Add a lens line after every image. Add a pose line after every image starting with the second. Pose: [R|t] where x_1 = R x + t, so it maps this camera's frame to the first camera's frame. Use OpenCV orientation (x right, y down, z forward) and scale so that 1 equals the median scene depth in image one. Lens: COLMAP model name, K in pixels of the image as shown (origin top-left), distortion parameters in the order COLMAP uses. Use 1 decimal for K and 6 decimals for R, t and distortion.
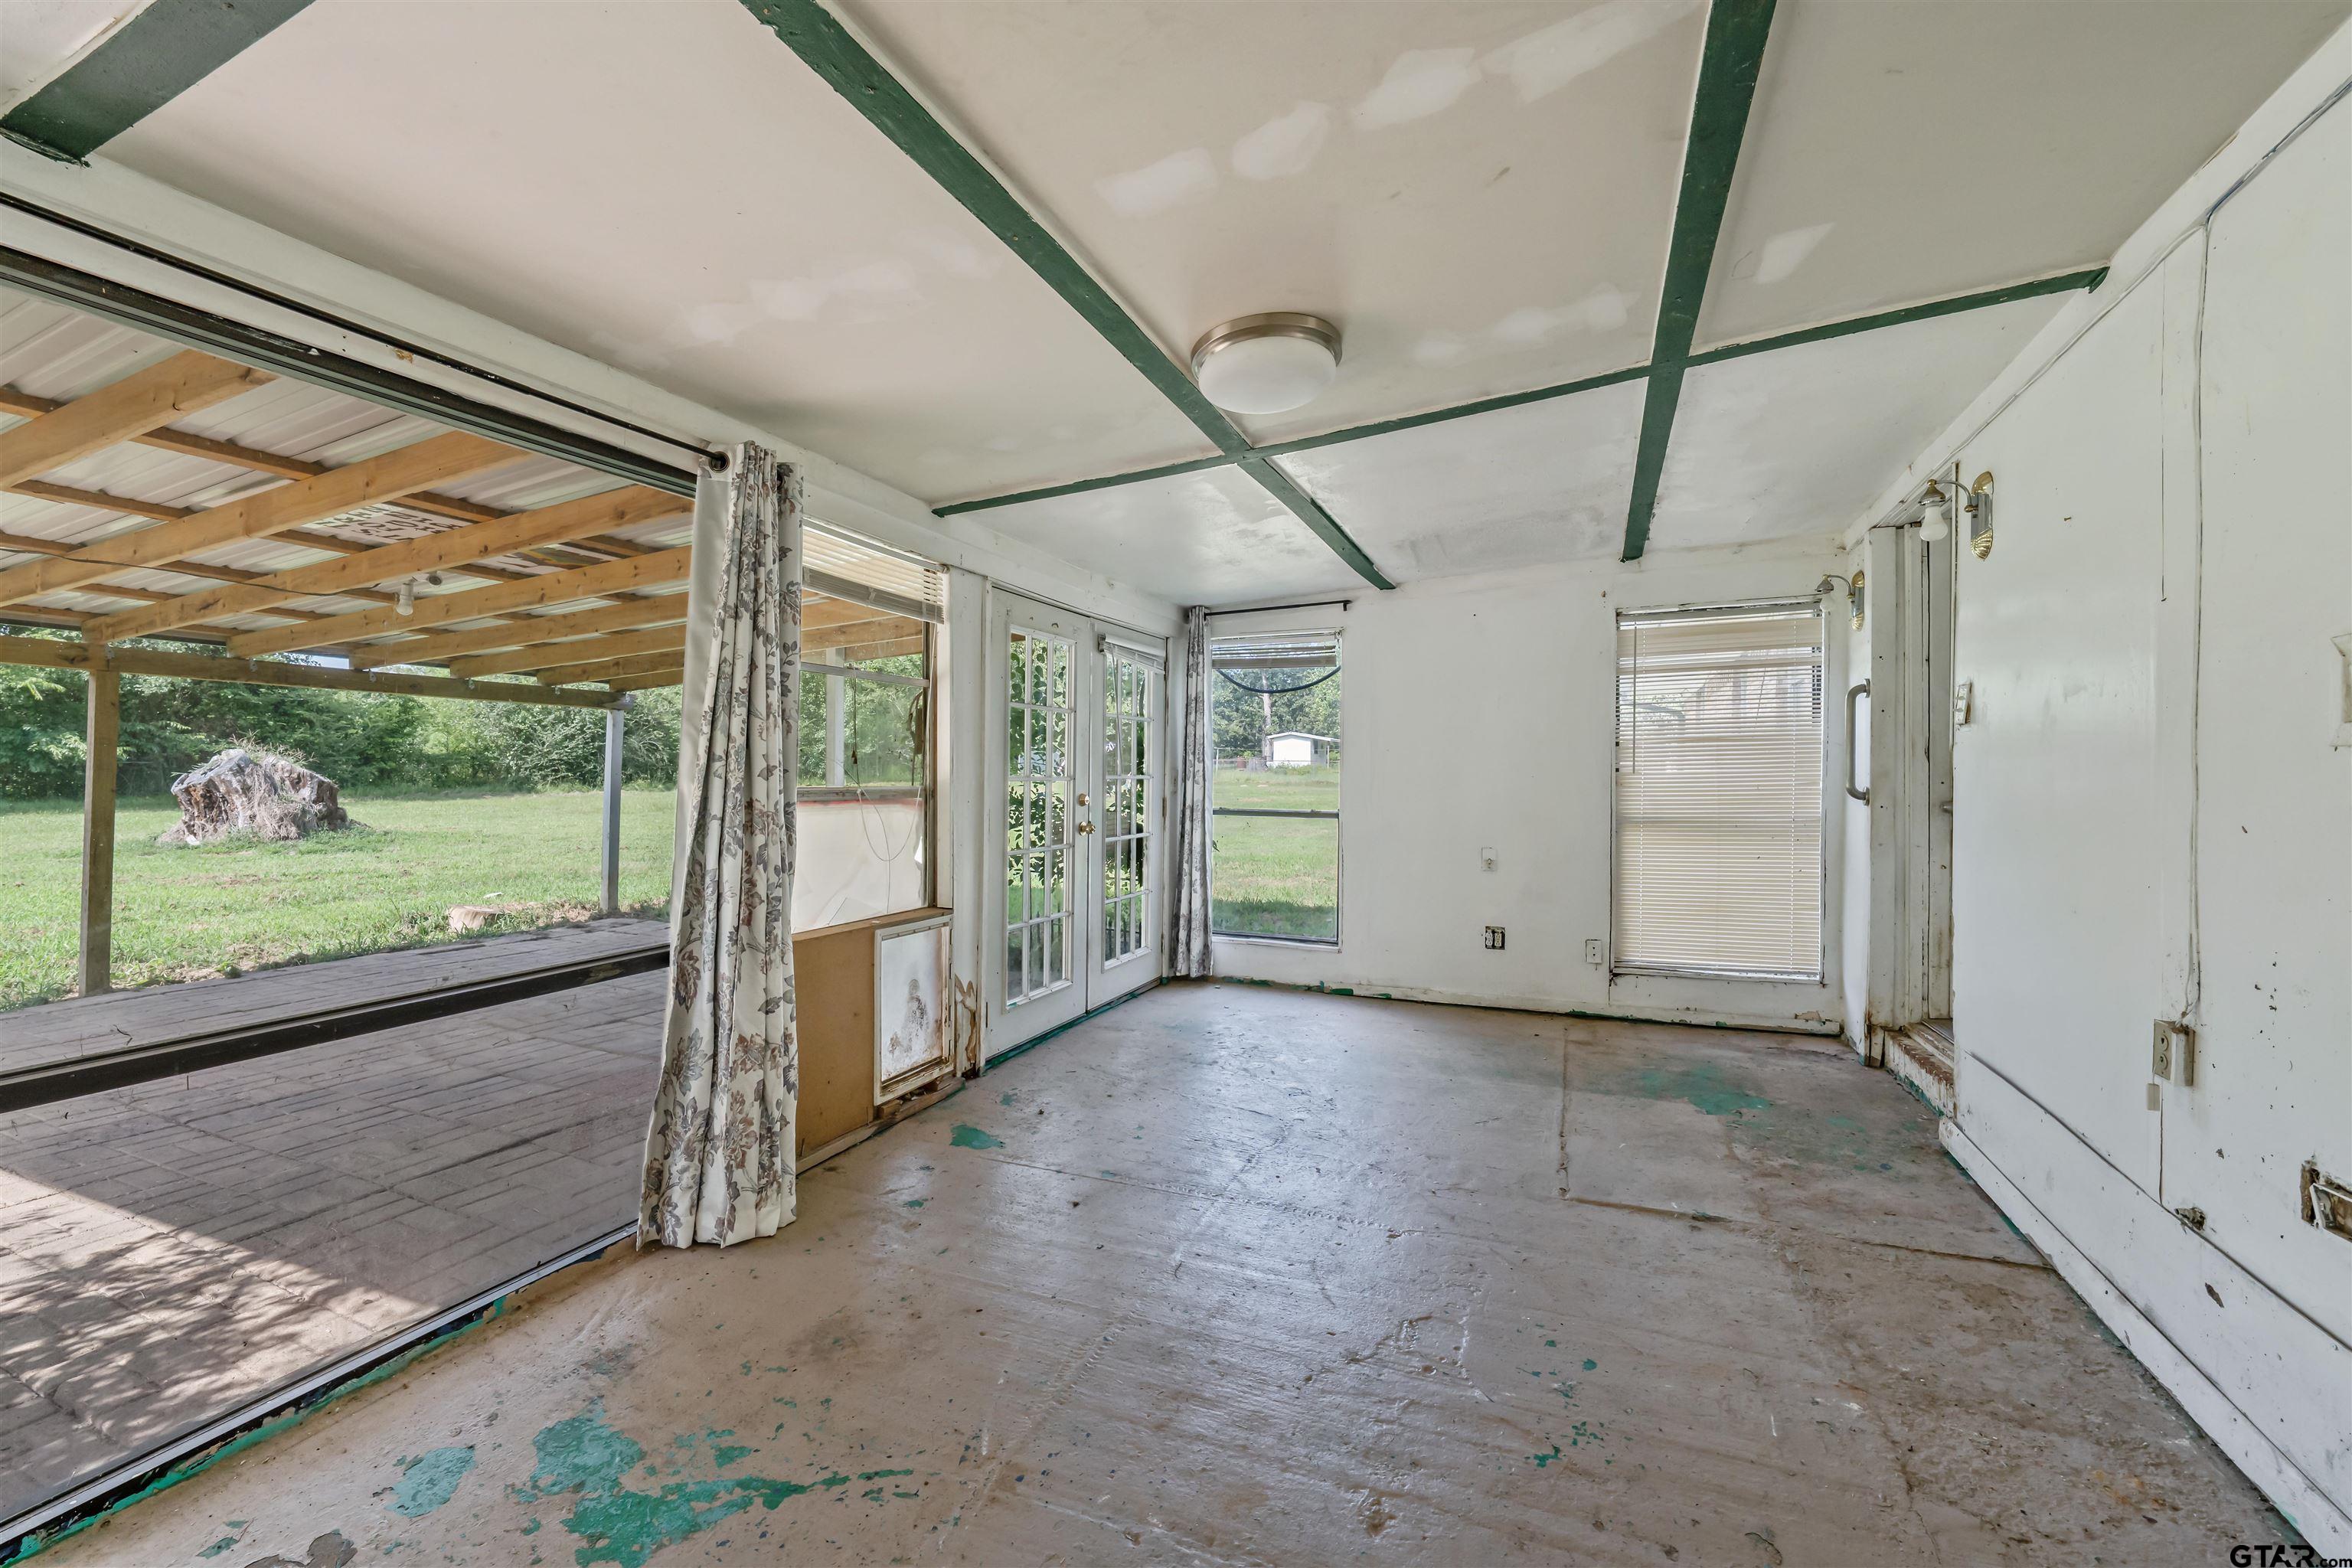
lens RADIAL K [[962.2, 0, 1191.0], [0, 962.2, 773.9], [0, 0, 1]] dist [-0.000854, -0.000325]
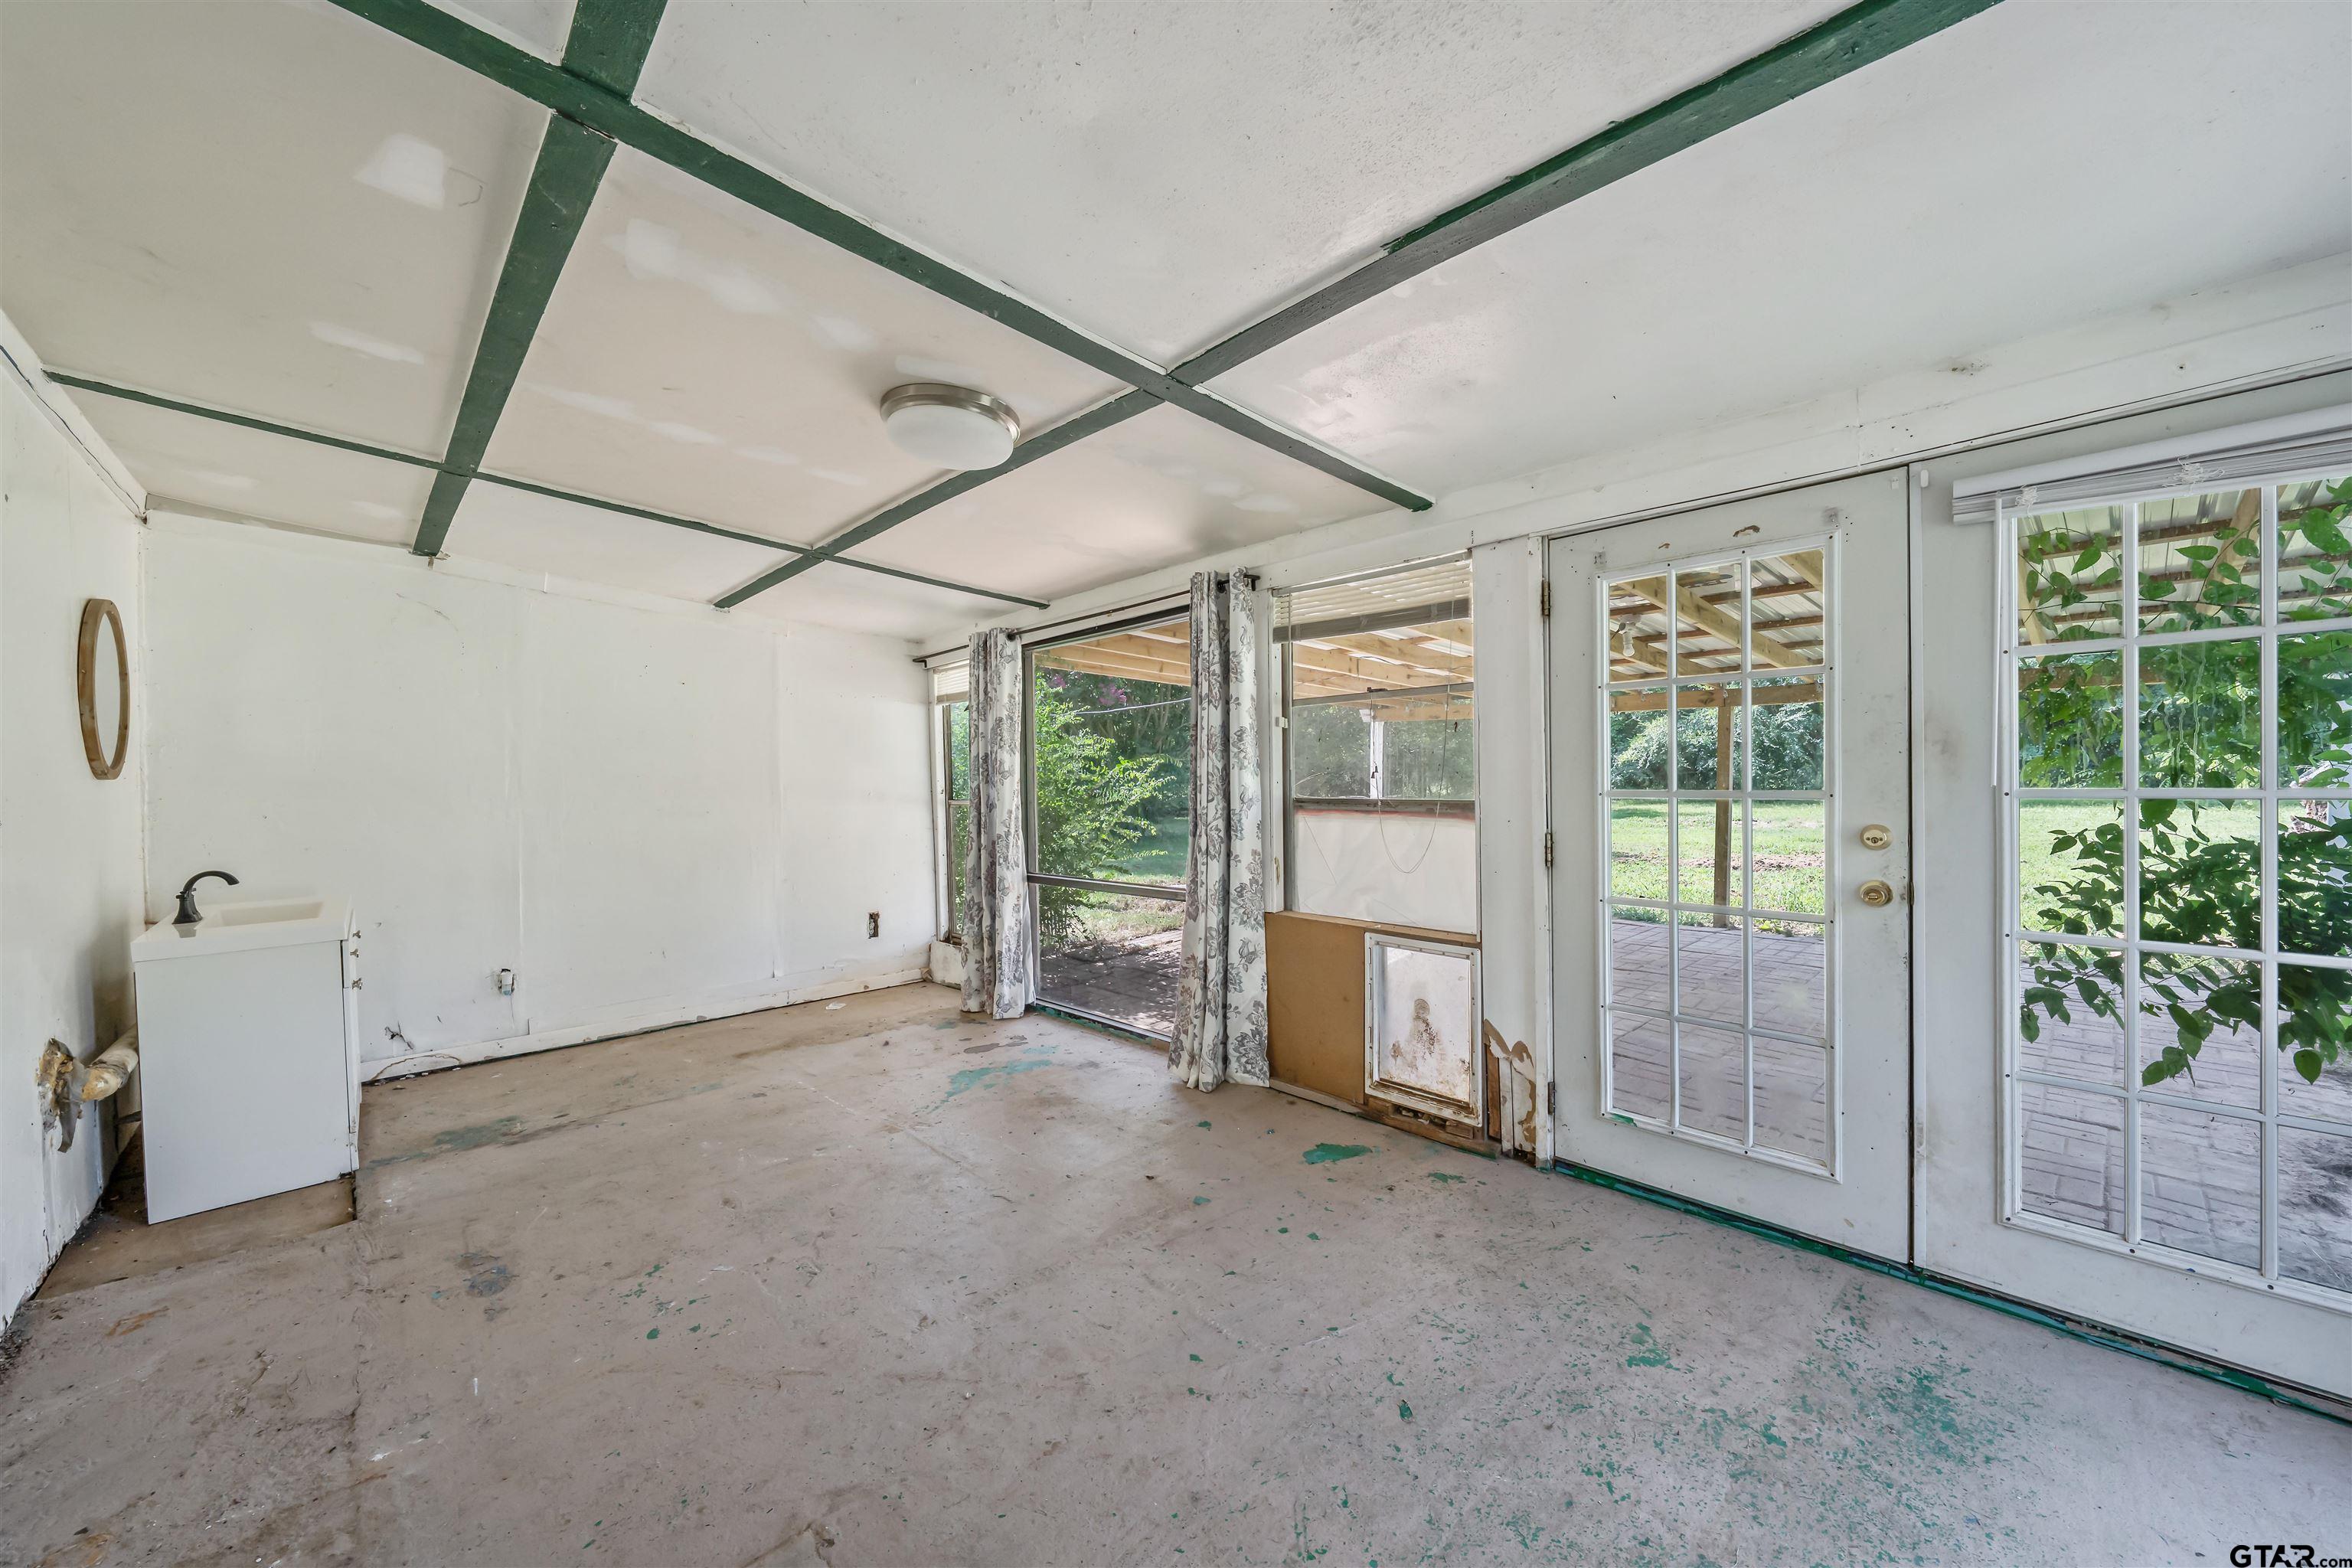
lens RADIAL K [[874.6, 0, 1160.2], [0, 874.6, 789.2], [0, 0, 1]] dist [-0.001313, -0.000115]
pose [[-0.427969, 0.015156, -0.903666, 0.455866], [0.014099, 0.999850, 0.010093, -0.008113], [0.903684, -0.008421, -0.428118, 0.840232]]
